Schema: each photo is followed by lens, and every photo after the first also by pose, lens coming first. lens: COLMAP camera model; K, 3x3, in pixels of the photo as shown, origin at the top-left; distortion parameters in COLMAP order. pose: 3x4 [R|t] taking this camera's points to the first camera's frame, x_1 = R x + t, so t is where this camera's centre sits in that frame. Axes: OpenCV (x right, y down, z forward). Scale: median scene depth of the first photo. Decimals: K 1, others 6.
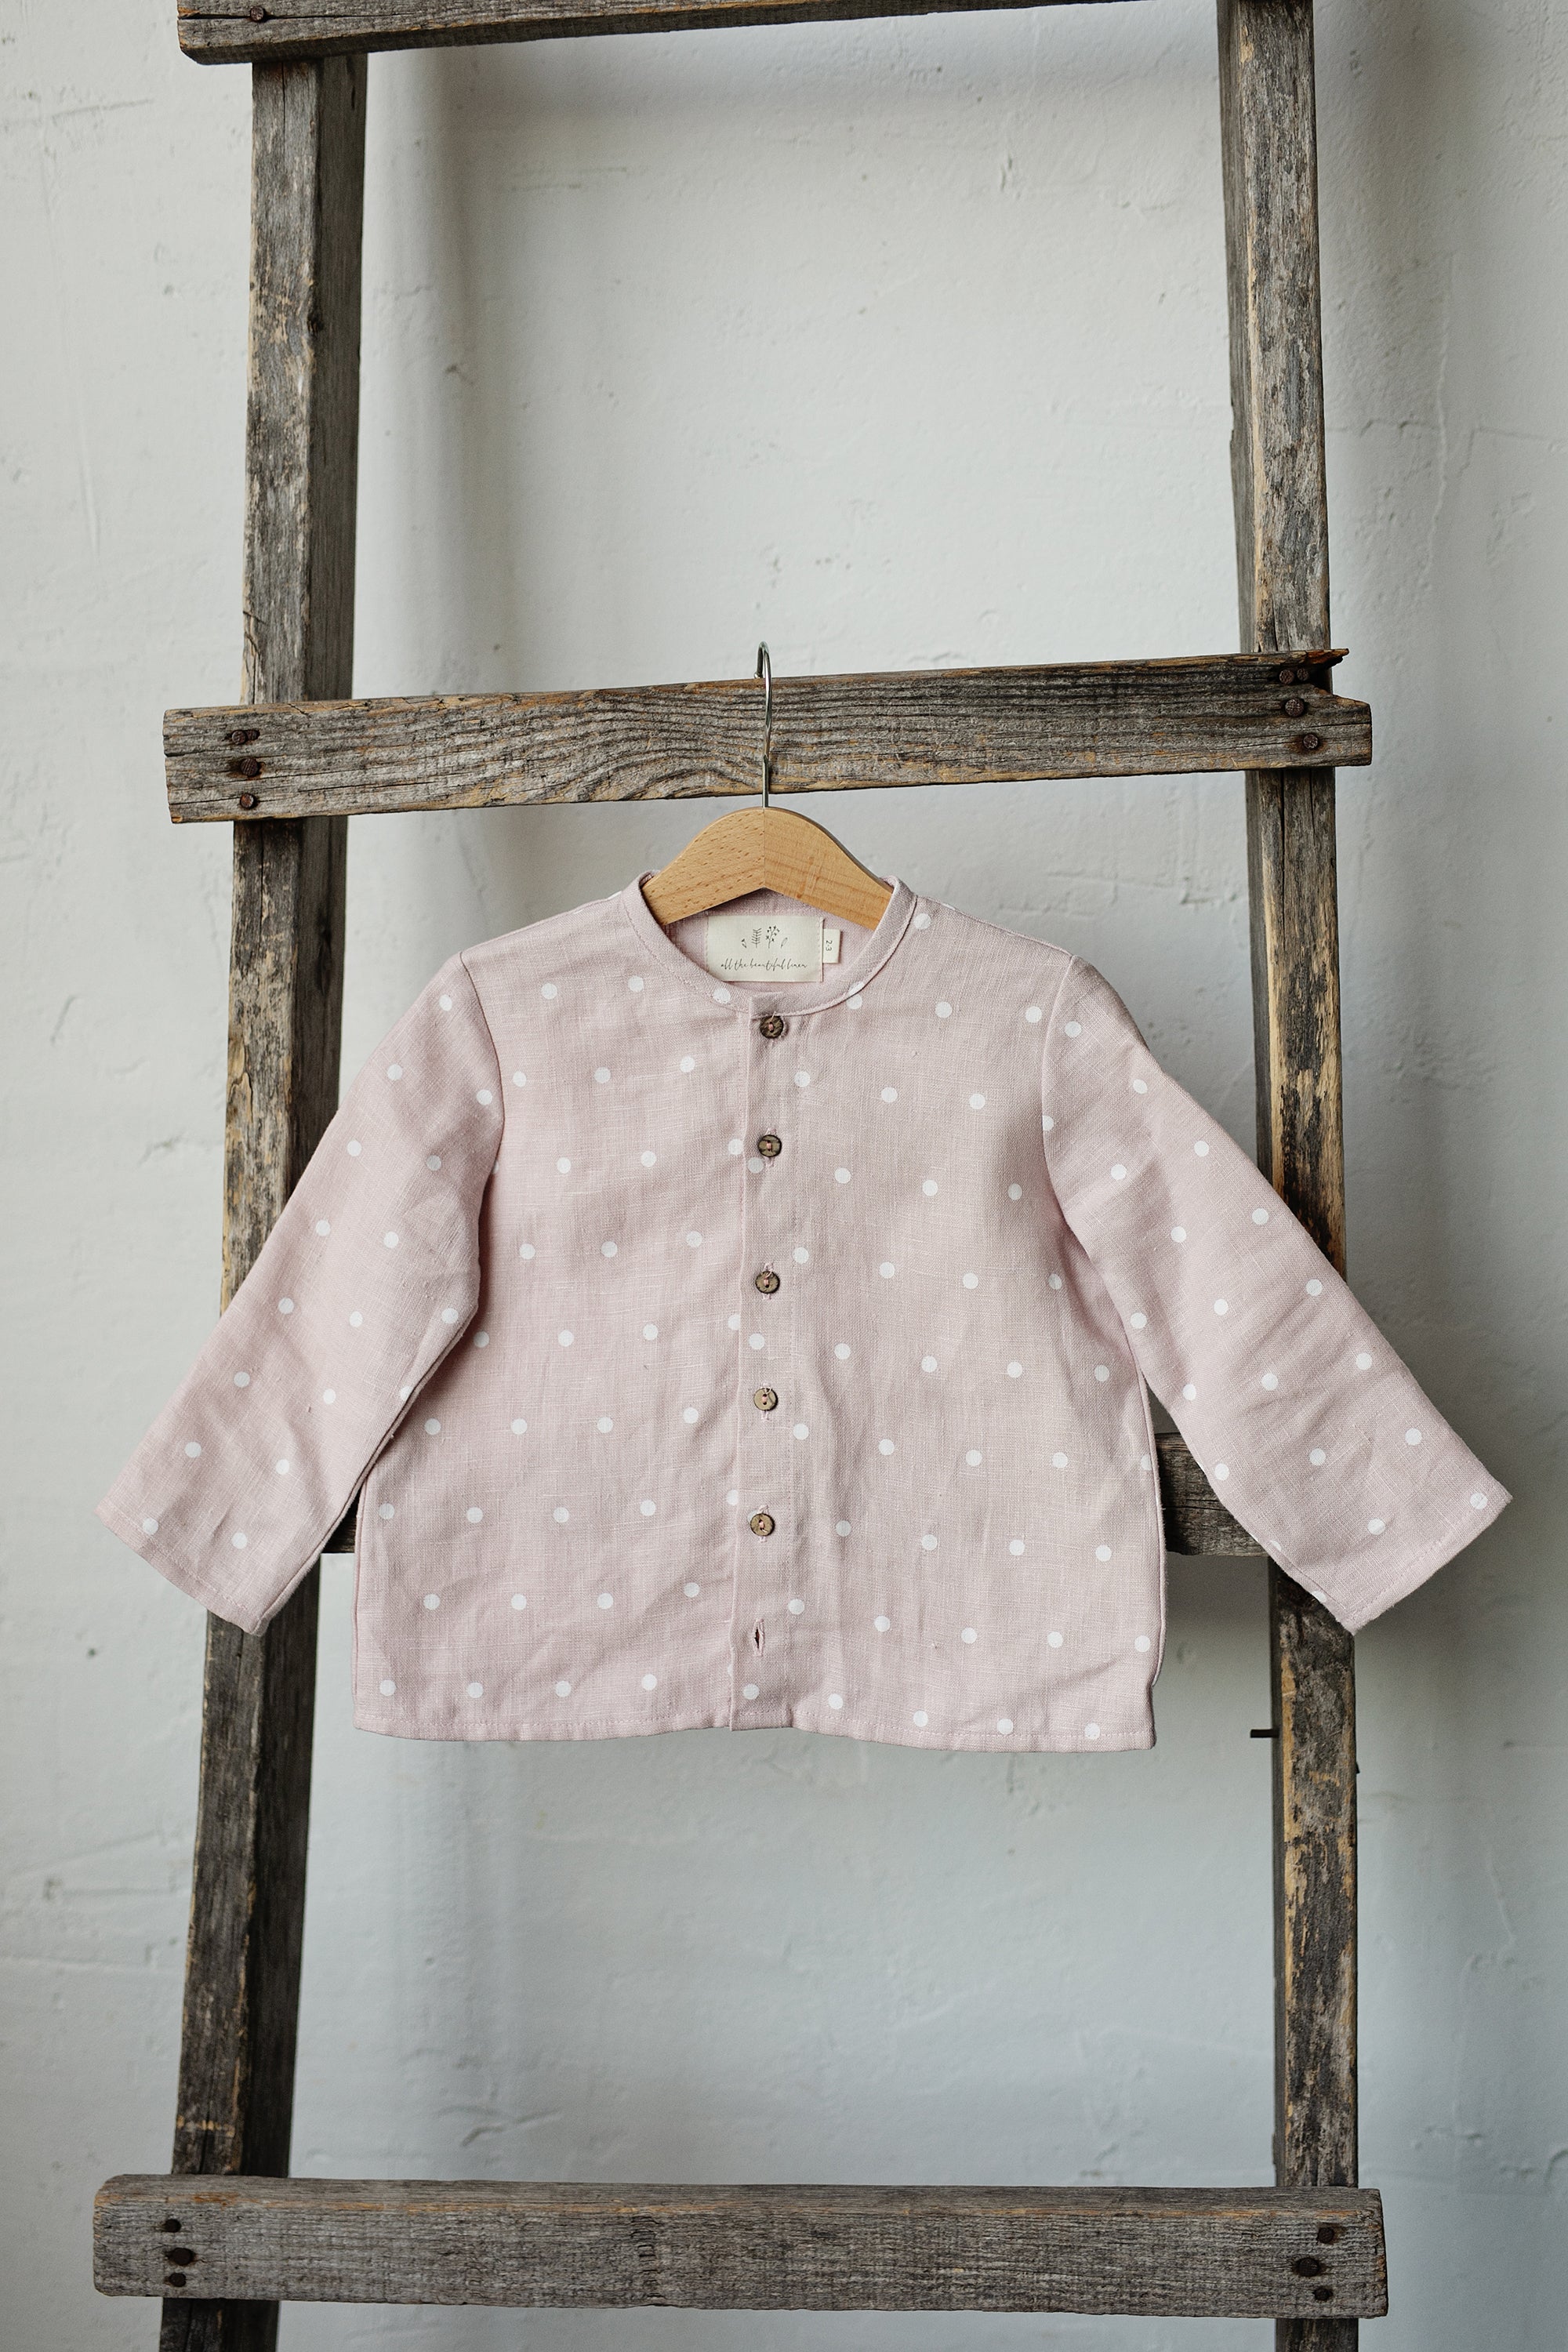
lens RADIAL K [[3436.3, 0, 783.8], [0, 3436.3, 1187.8], [0, 0, 1]] dist [-0.014779, 0.071903]
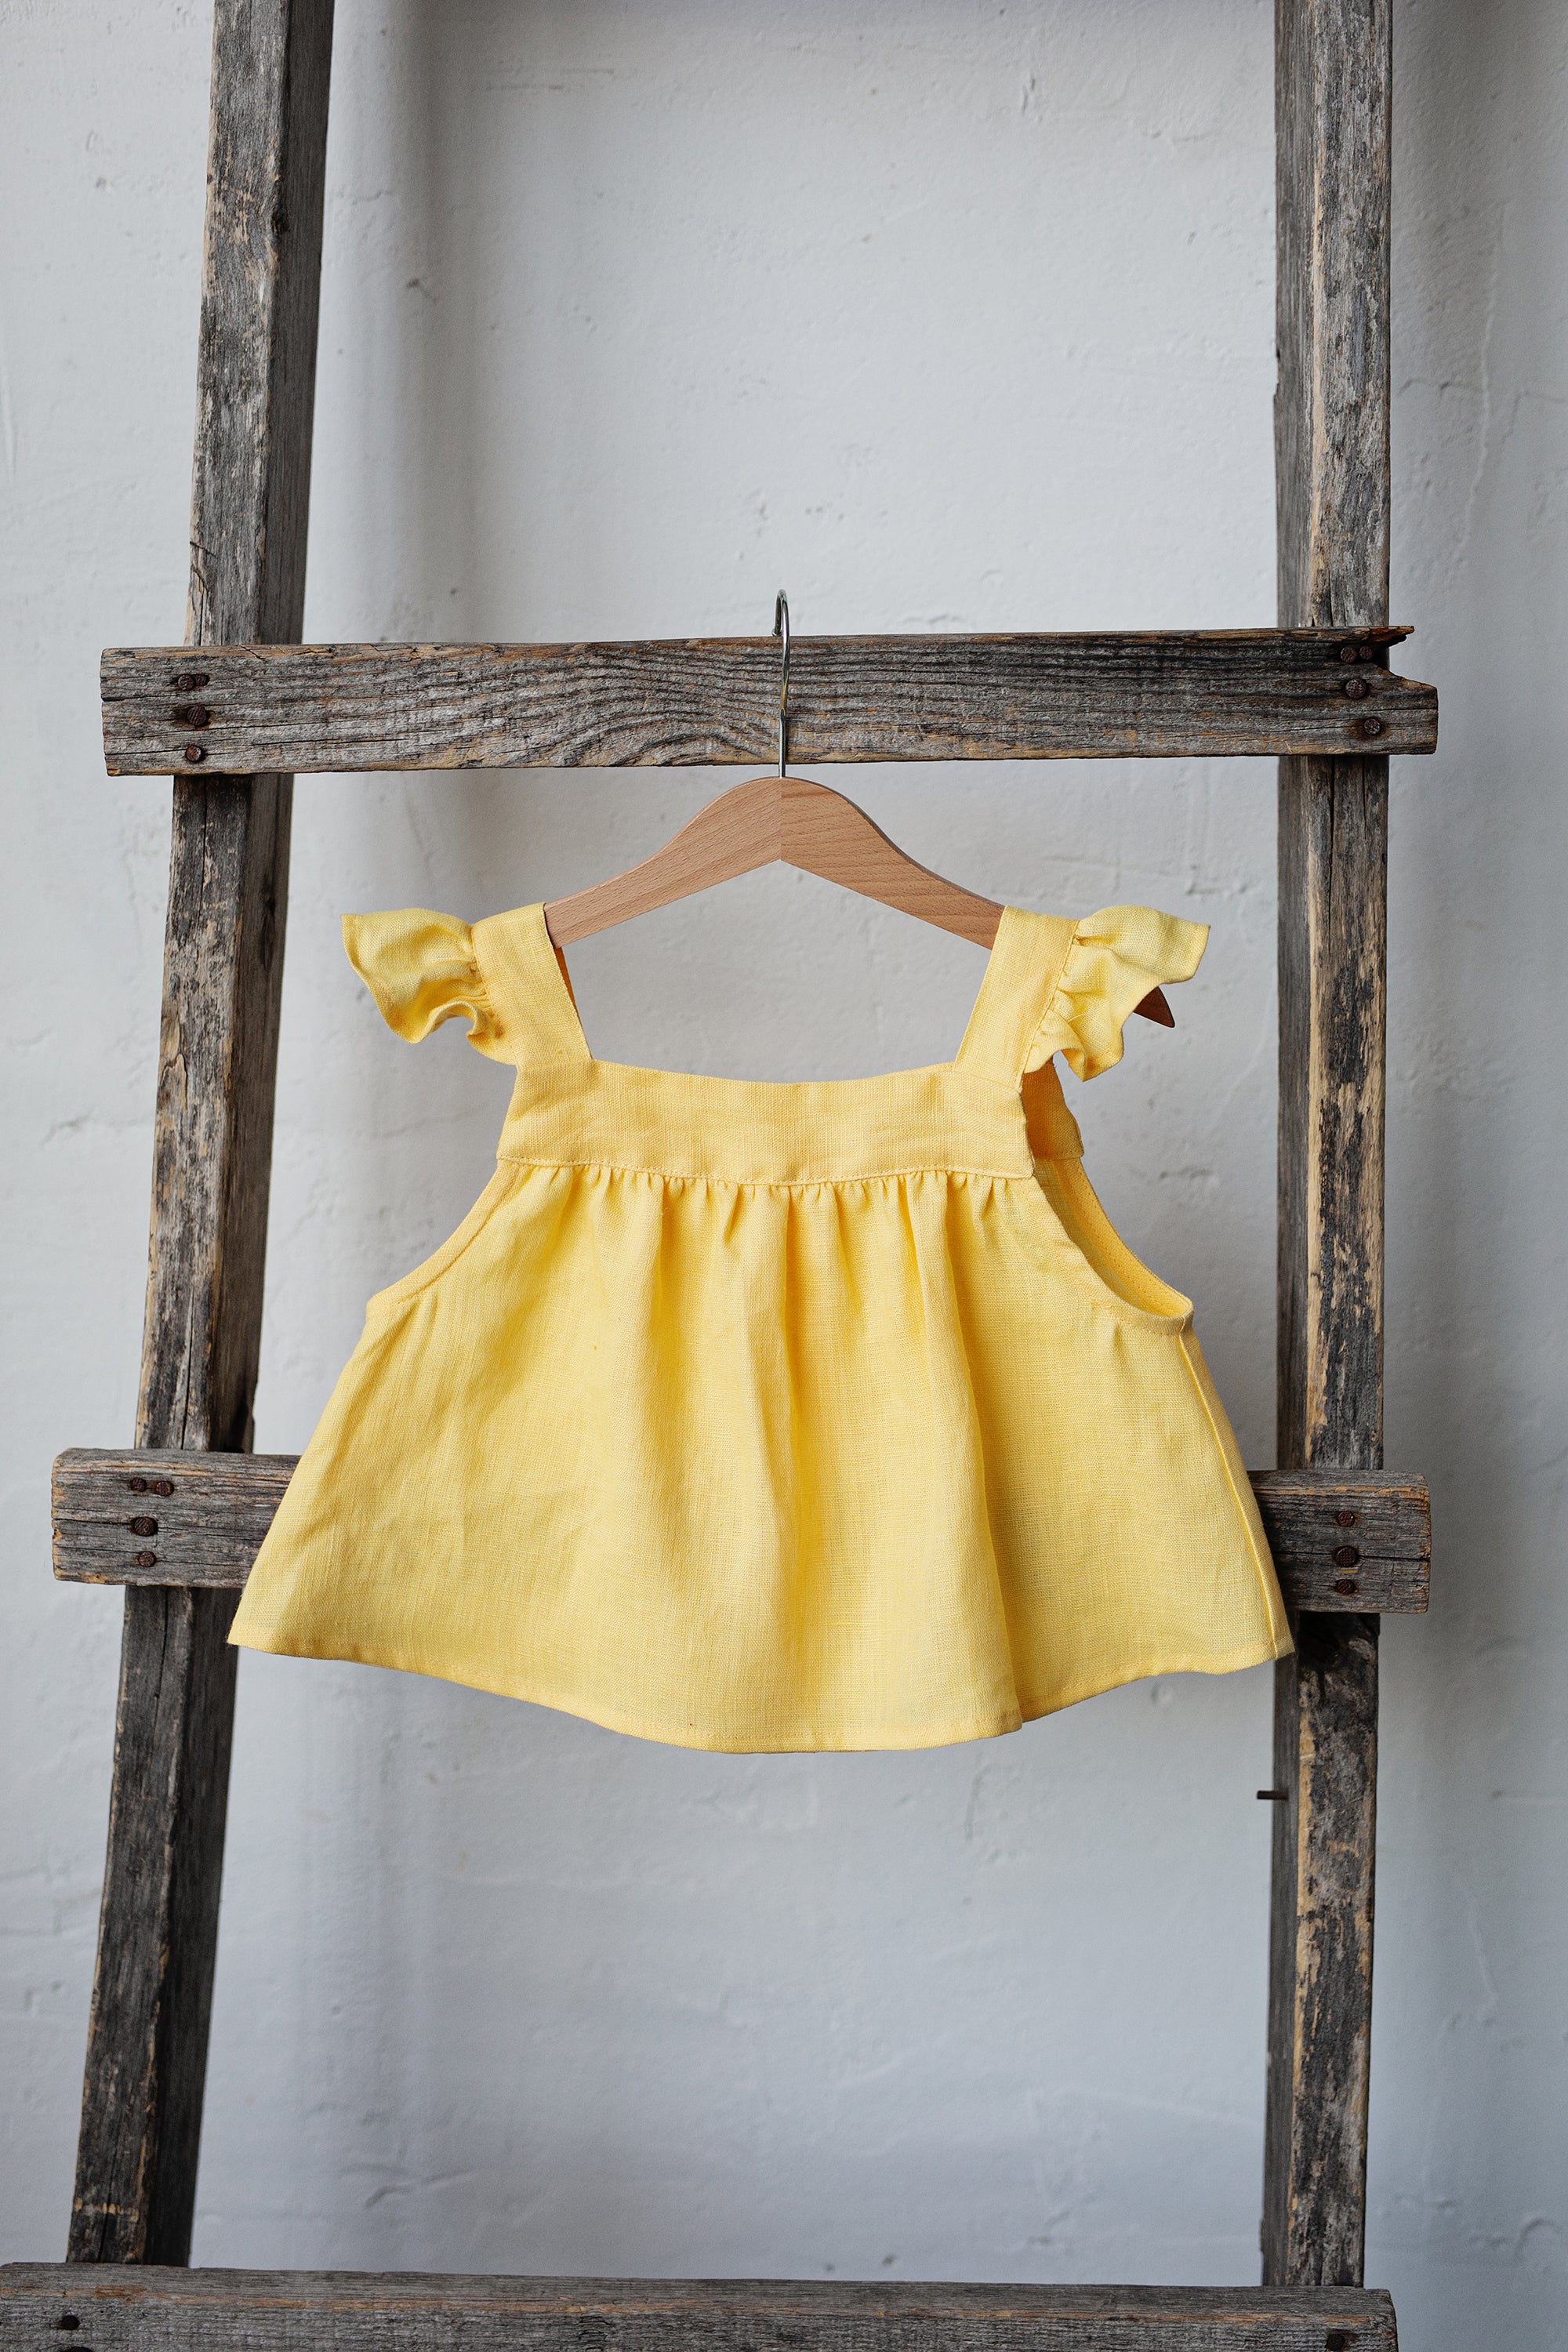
lens RADIAL K [[3353.4, 0, 782.5], [0, 3353.4, 1184.7], [0, 0, 1]] dist [-0.011886, 0.055701]
pose [[0.997566, 0.023723, 0.065570, -0.056596], [-0.024781, 0.999575, 0.015371, -0.016894], [-0.065178, -0.016958, 0.997730, 0.111493]]
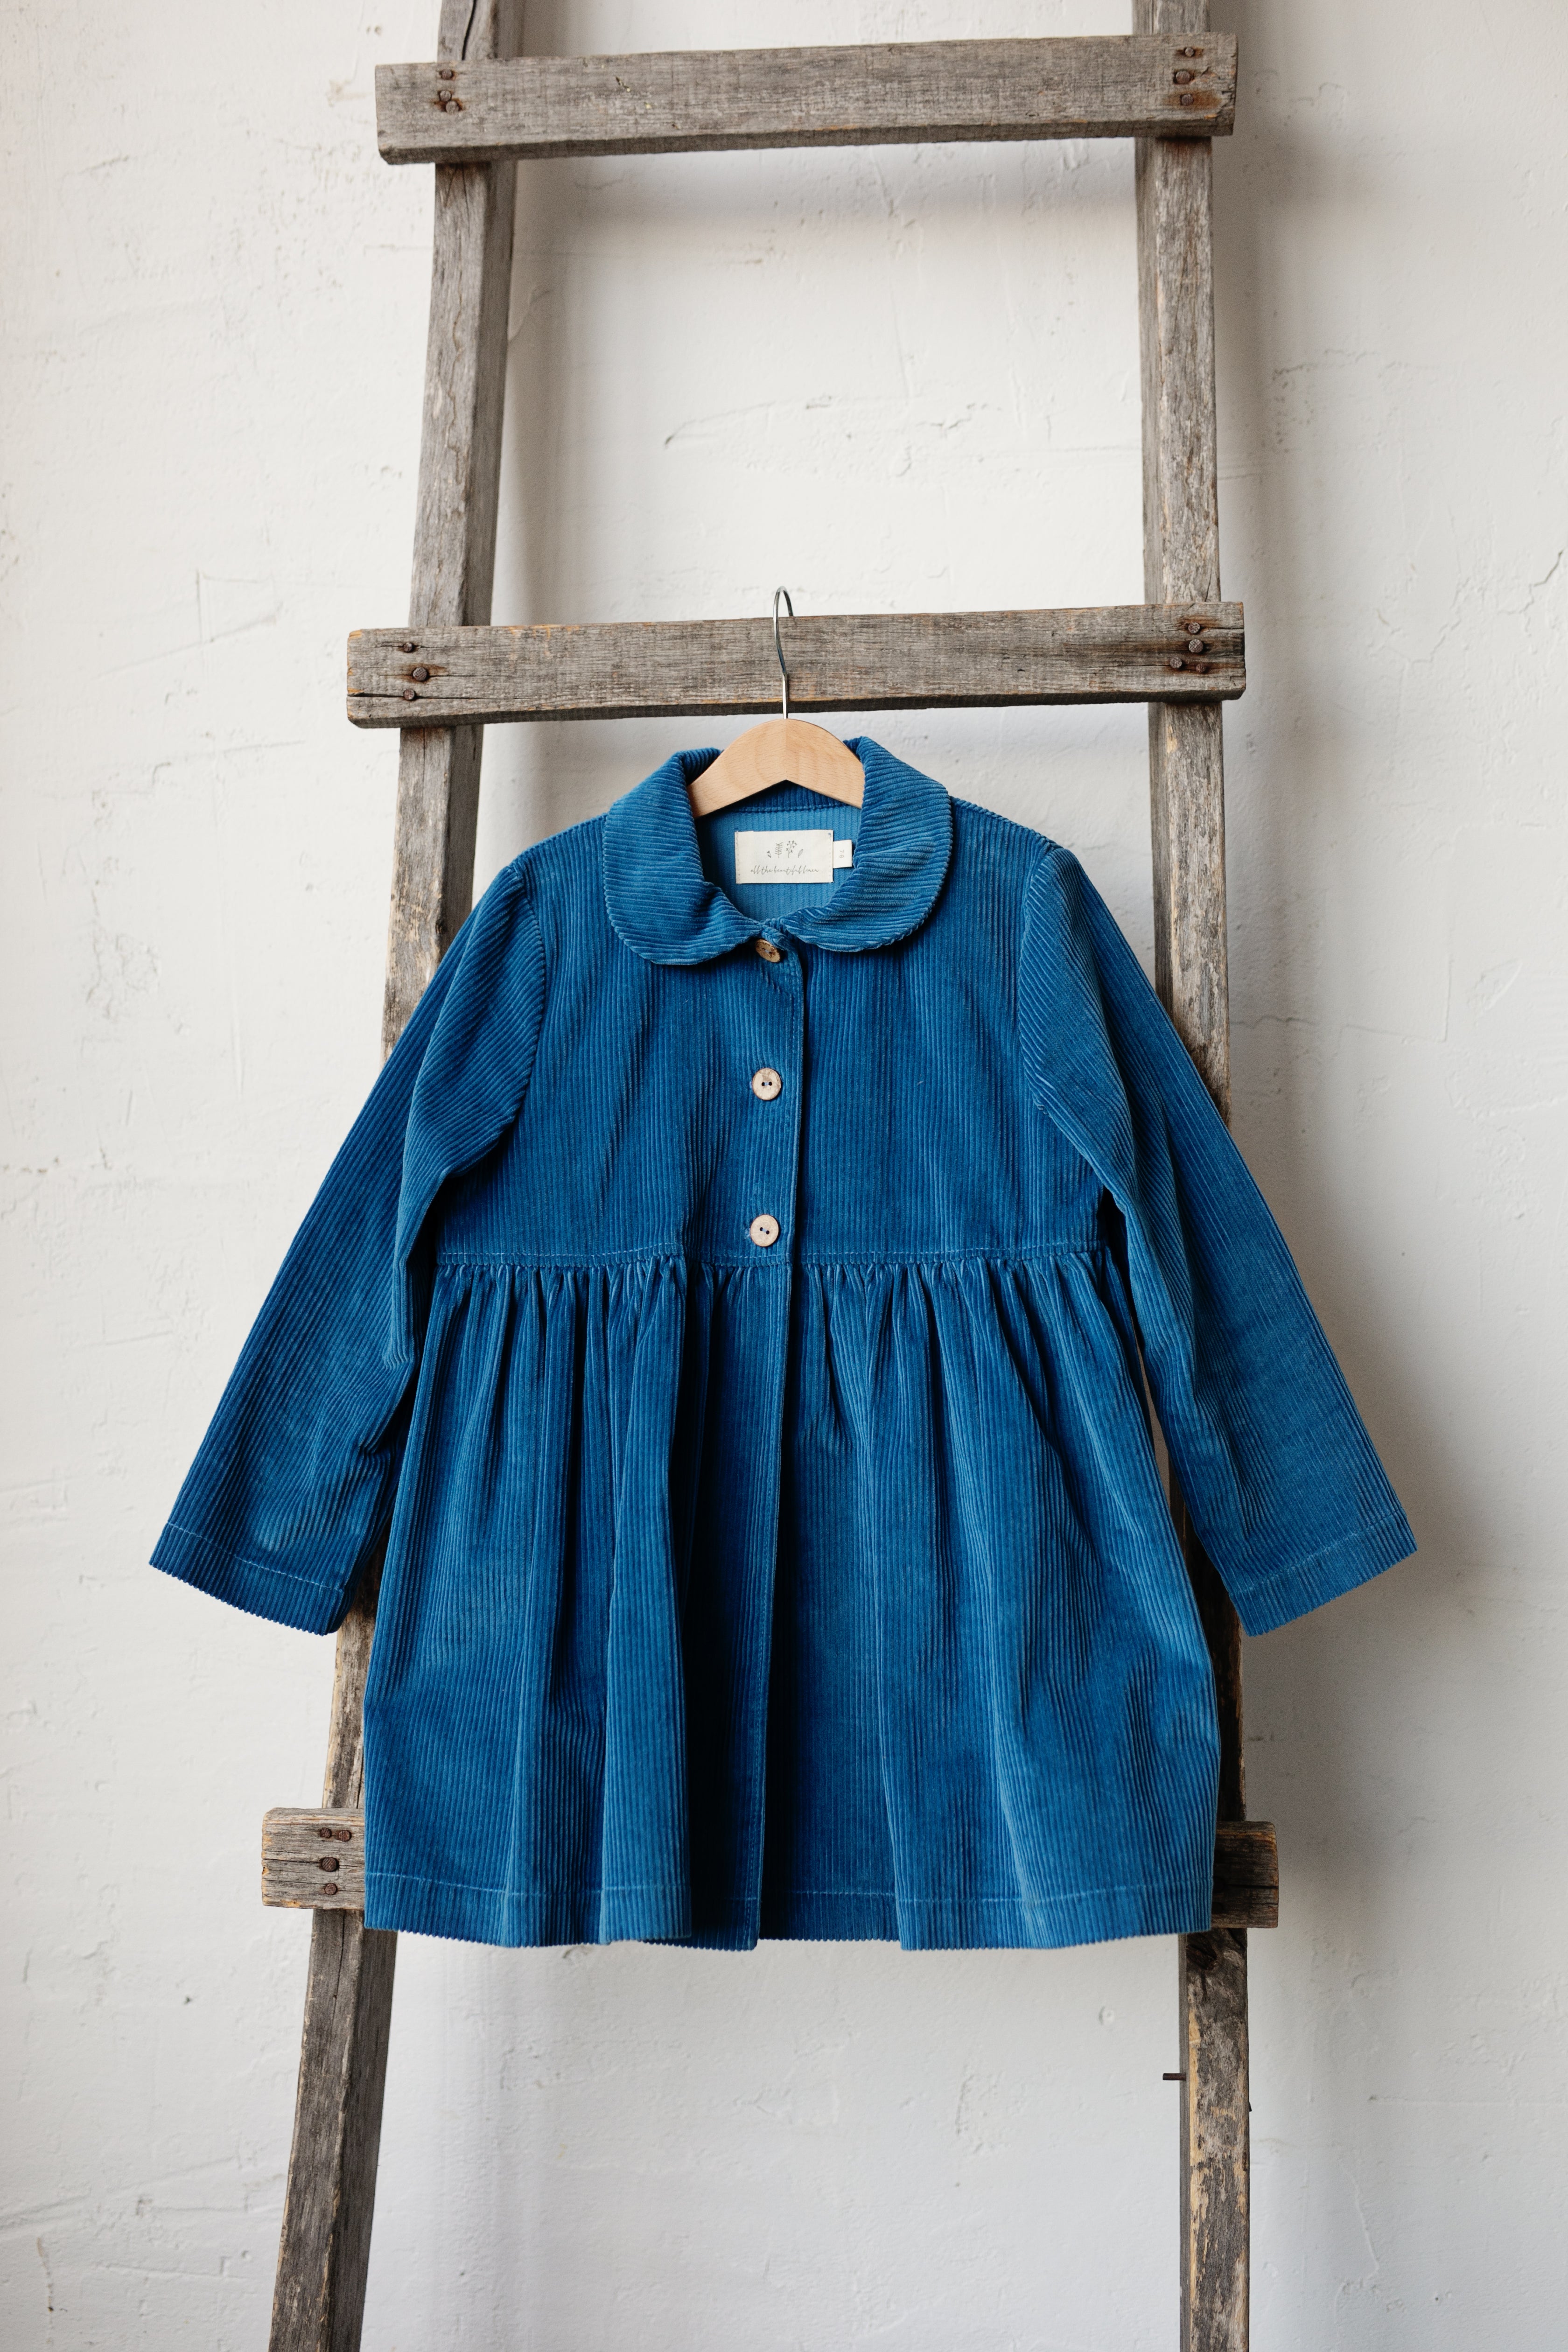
lens RADIAL K [[3306.4, 0, 790.1], [0, 3306.4, 1188.9], [0, 0, 1]] dist [-0.007199, 0.066505]
pose [[0.999186, 0.025938, 0.030883, -0.042333], [-0.021723, 0.991309, -0.129752, 0.001143], [-0.033980, 0.128975, 0.991065, -0.208645]]
